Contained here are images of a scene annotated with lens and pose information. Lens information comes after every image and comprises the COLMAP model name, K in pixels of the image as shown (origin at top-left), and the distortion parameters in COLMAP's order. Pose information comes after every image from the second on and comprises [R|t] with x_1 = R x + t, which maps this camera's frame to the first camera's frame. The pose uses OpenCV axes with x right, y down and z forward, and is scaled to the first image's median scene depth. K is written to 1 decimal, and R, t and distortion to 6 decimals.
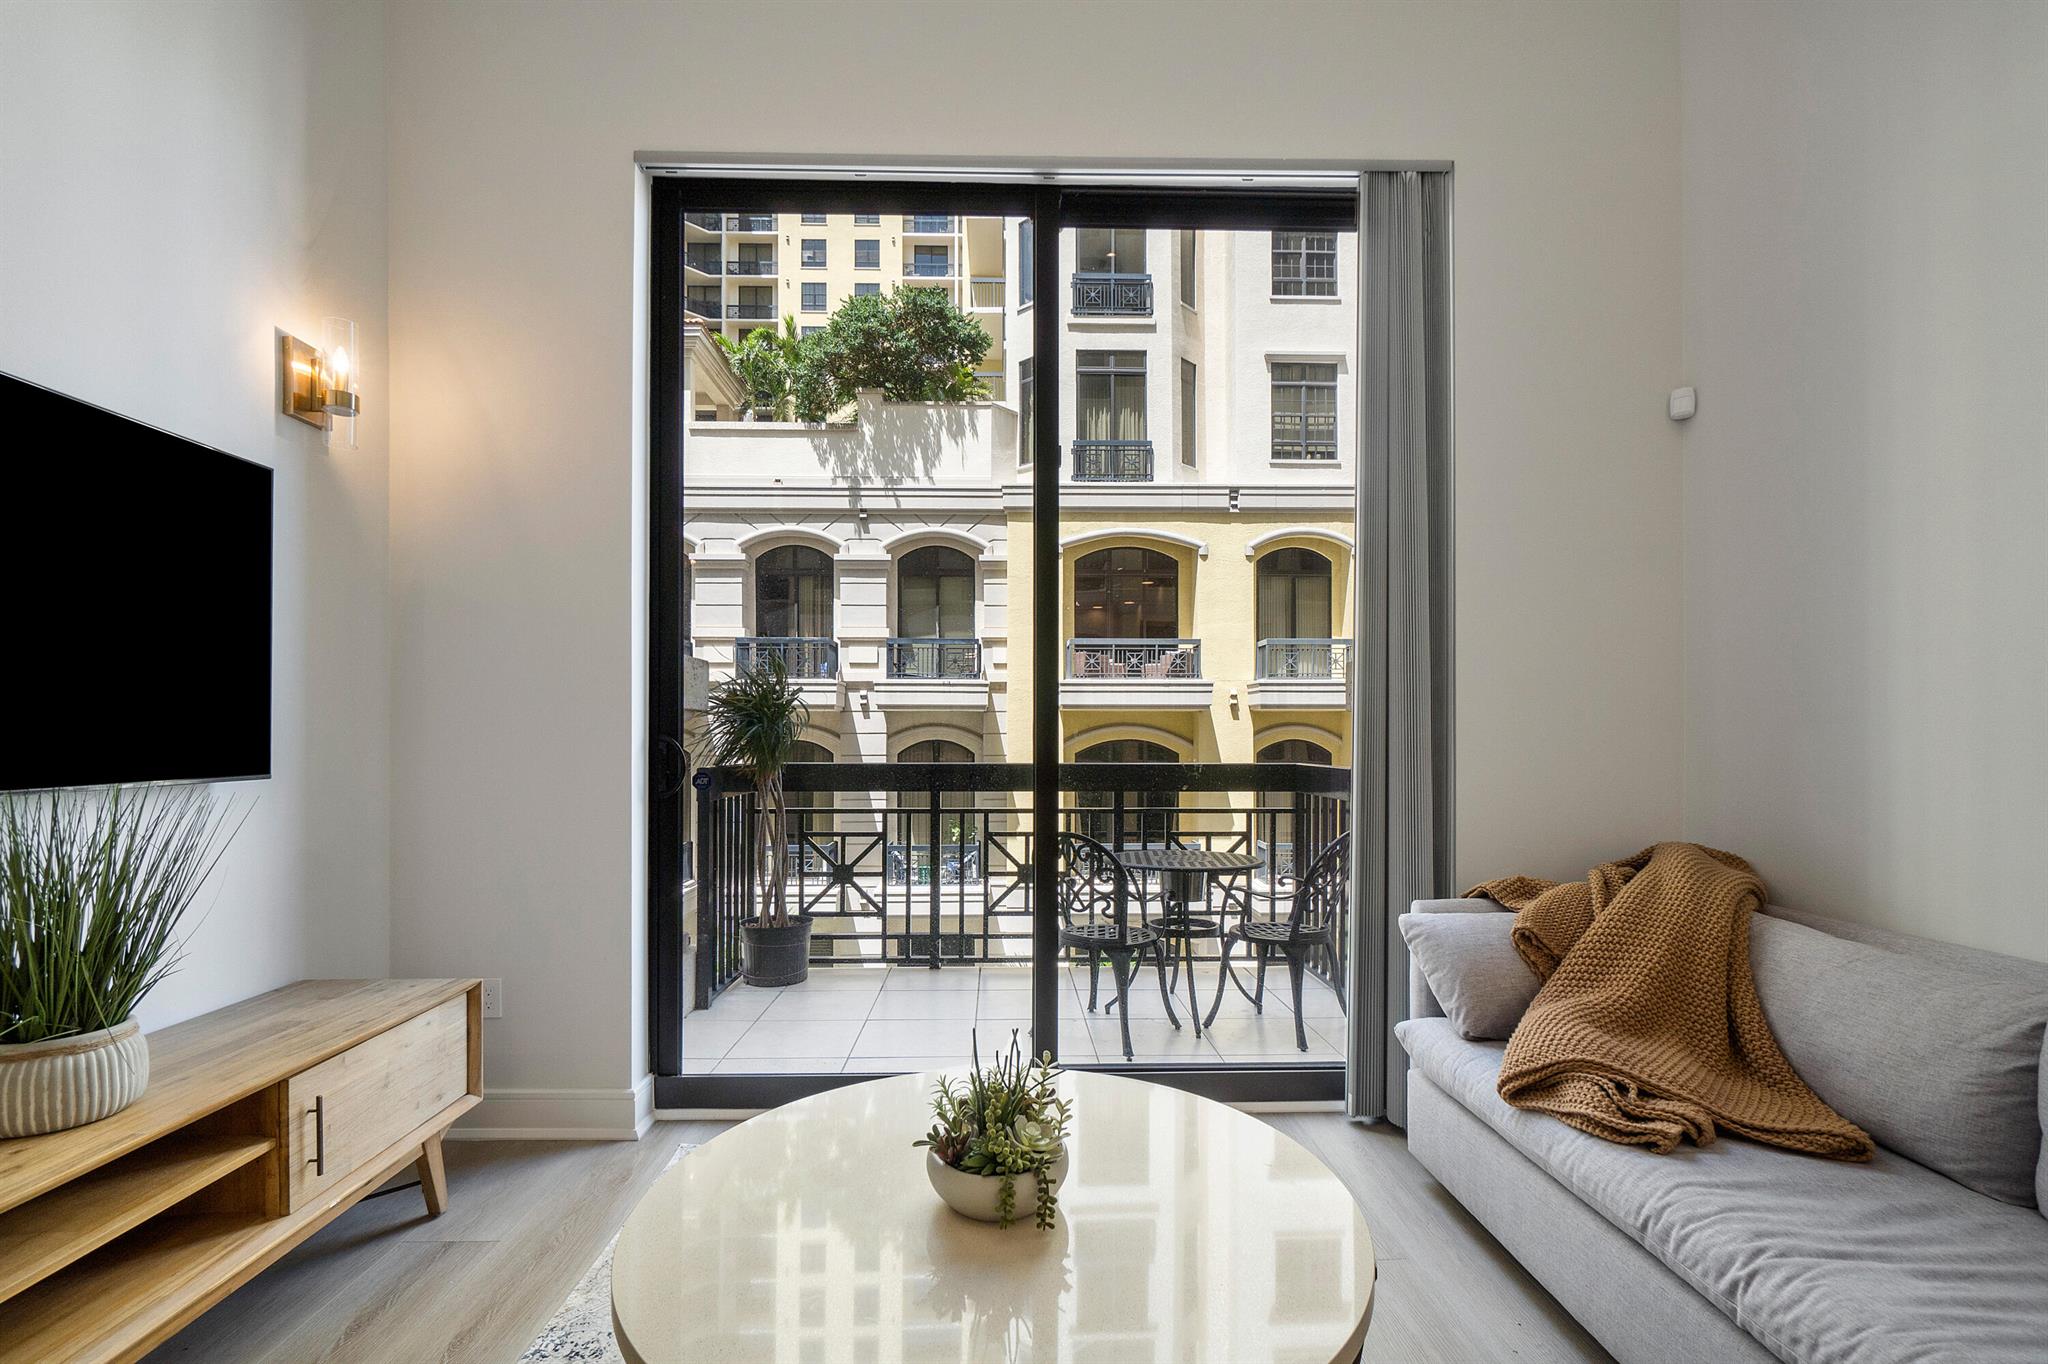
lens RADIAL K [[878.2, 0, 1029.3], [0, 878.2, 733.2], [0, 0, 1]] dist [-0.002840, -0.002256]
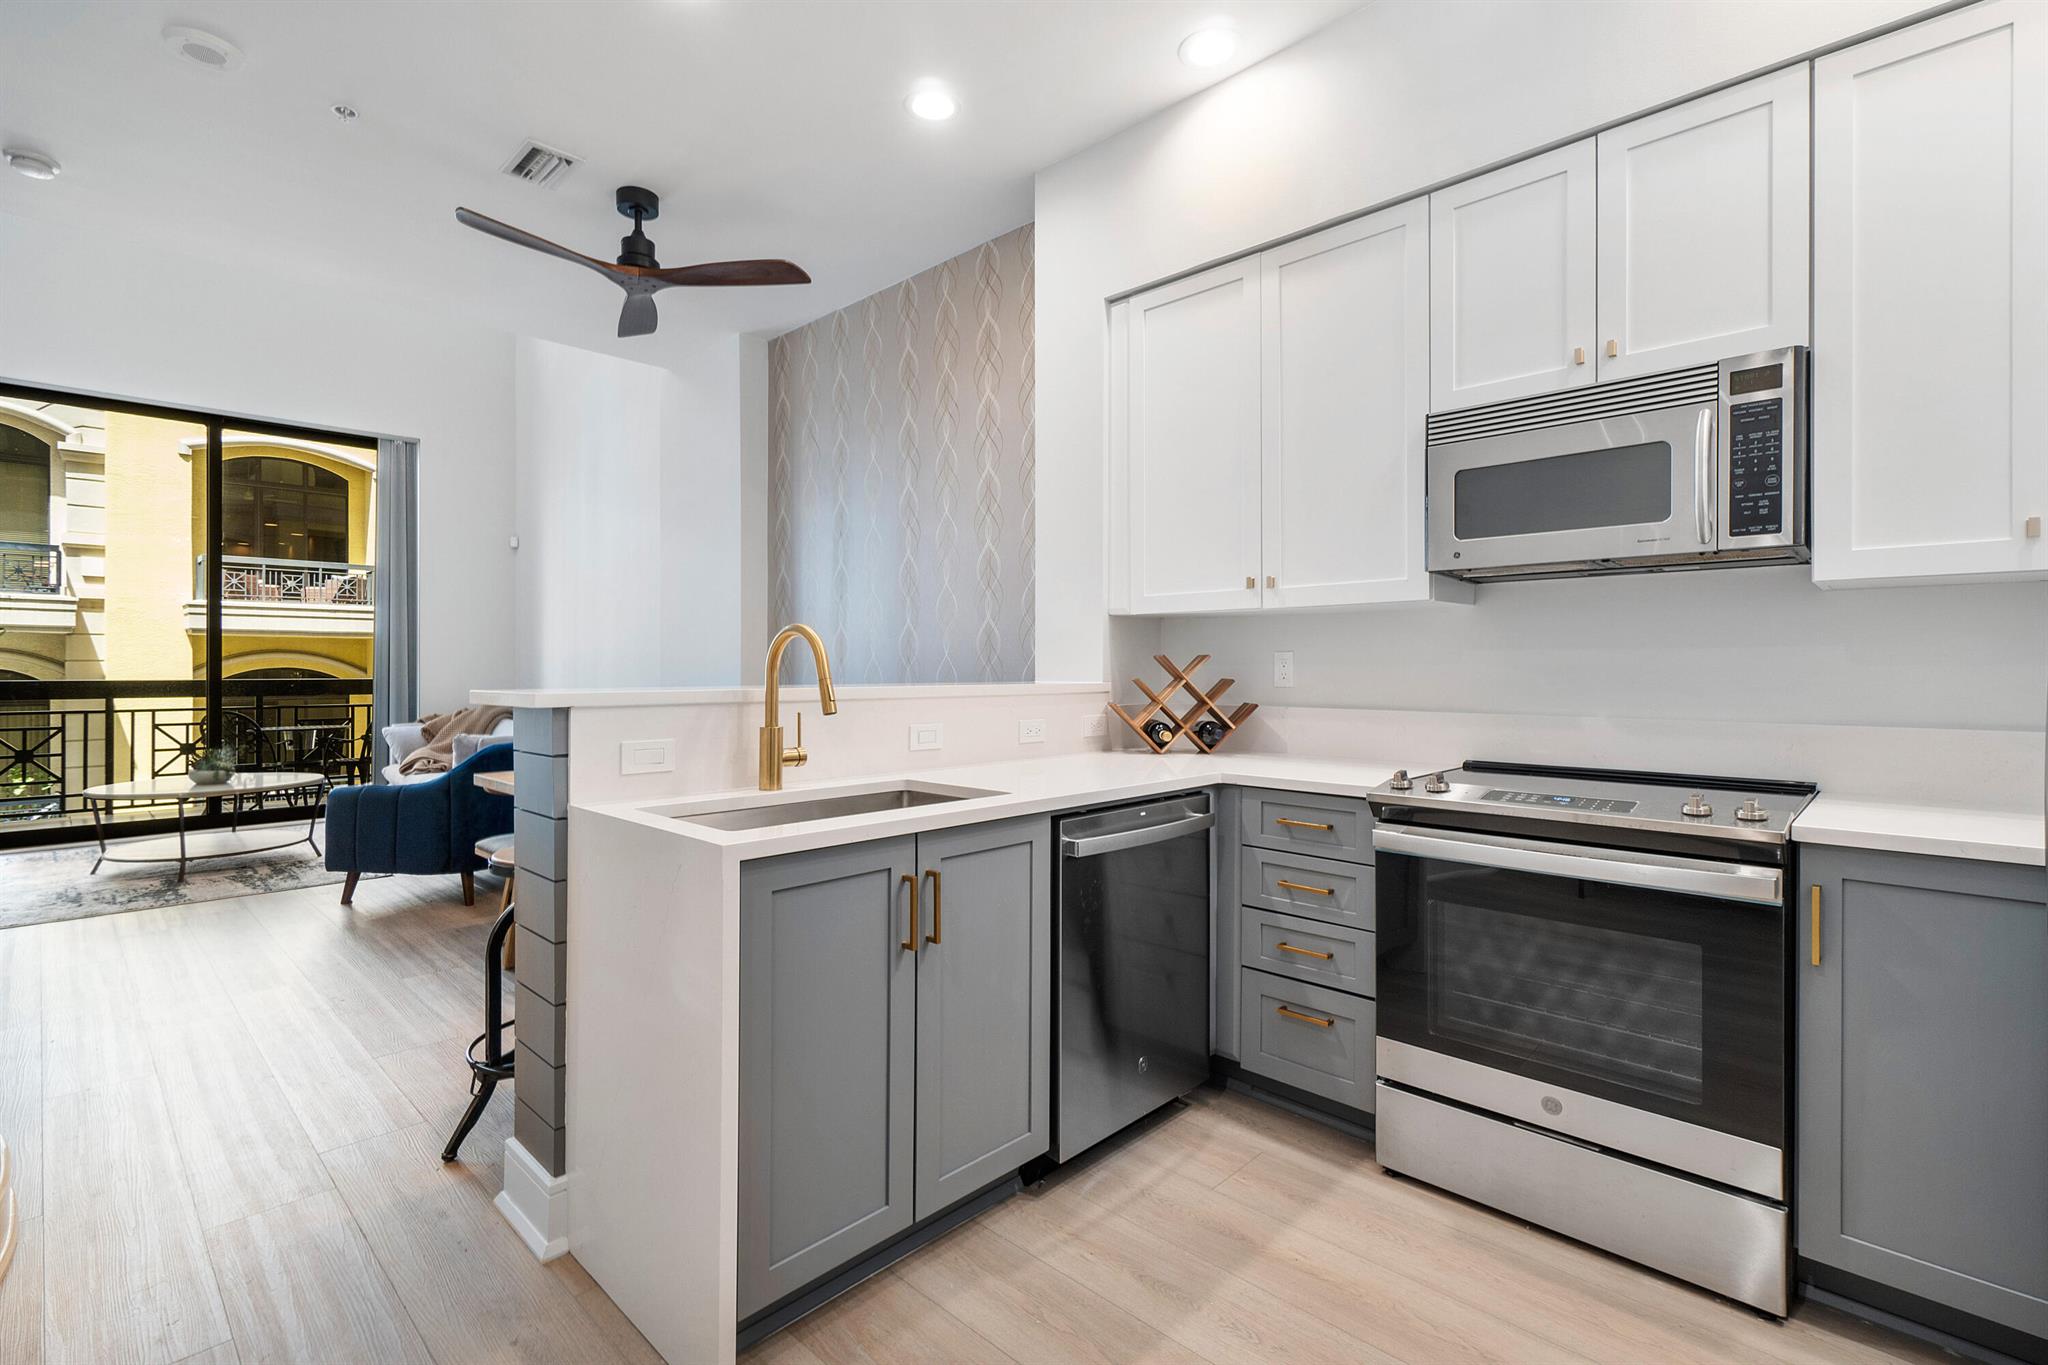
lens RADIAL K [[878.2, 0, 945.4], [0, 878.2, 671.7], [0, 0, 1]] dist [-0.002840, -0.002256]
pose [[0.728865, -0.005447, 0.684636, -0.086631], [-0.002825, 0.999936, 0.010963, -0.001802], [-0.684652, -0.009925, 0.728803, -1.110586]]
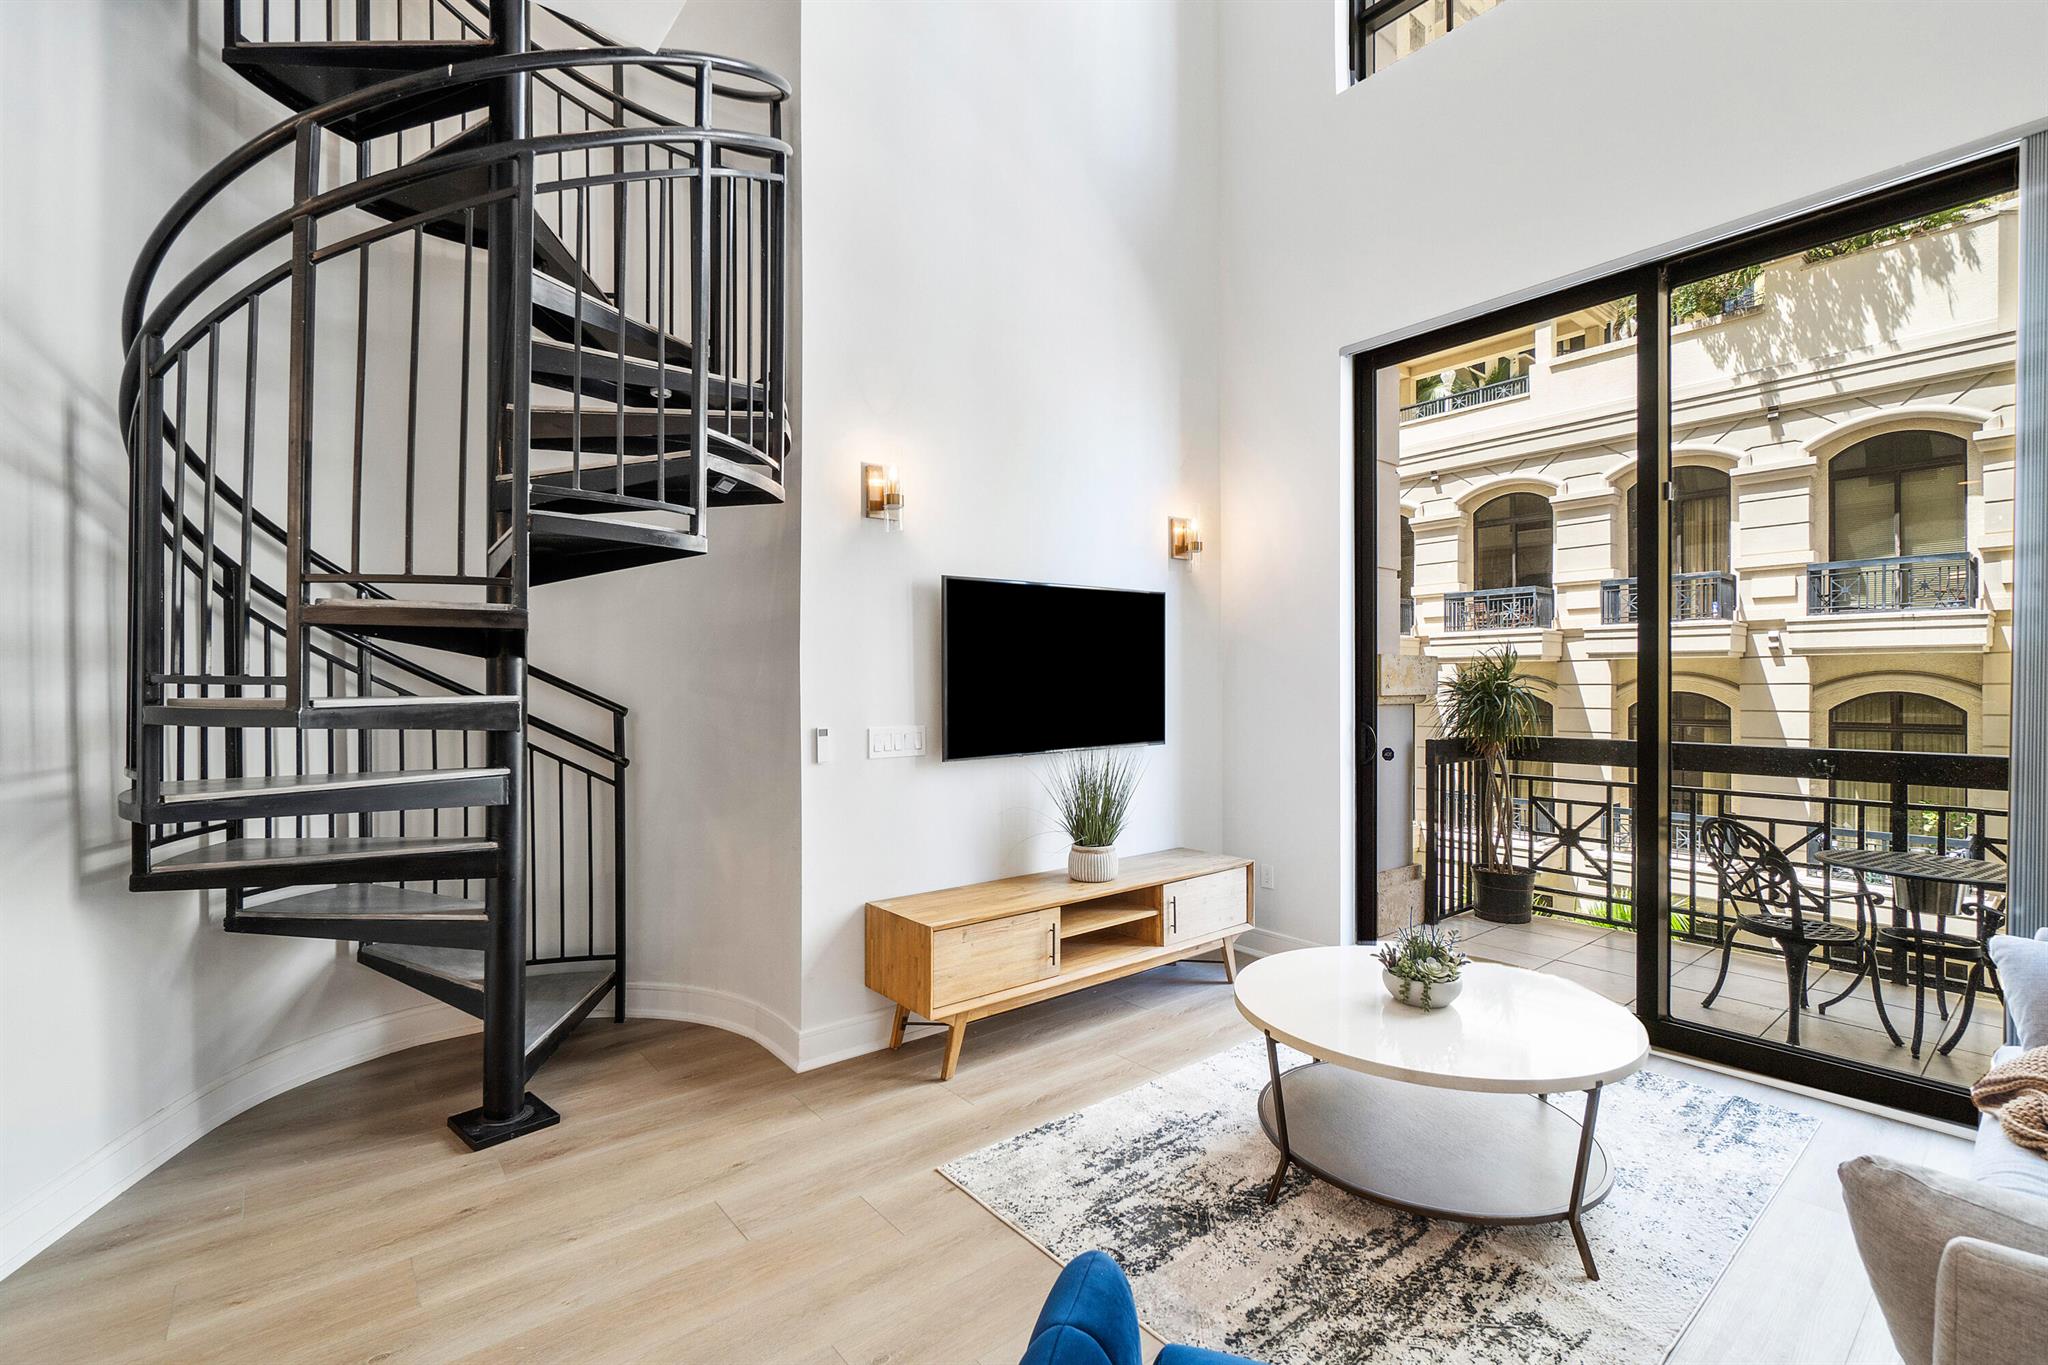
lens RADIAL K [[878.2, 0, 1050.0], [0, 878.2, 683.2], [0, 0, 1]] dist [-0.002840, -0.002256]
pose [[0.616471, -0.004459, -0.787365, 0.260397], [0.007881, 0.999969, 0.000507, -0.042166], [0.787338, -0.006518, 0.616487, -0.211955]]
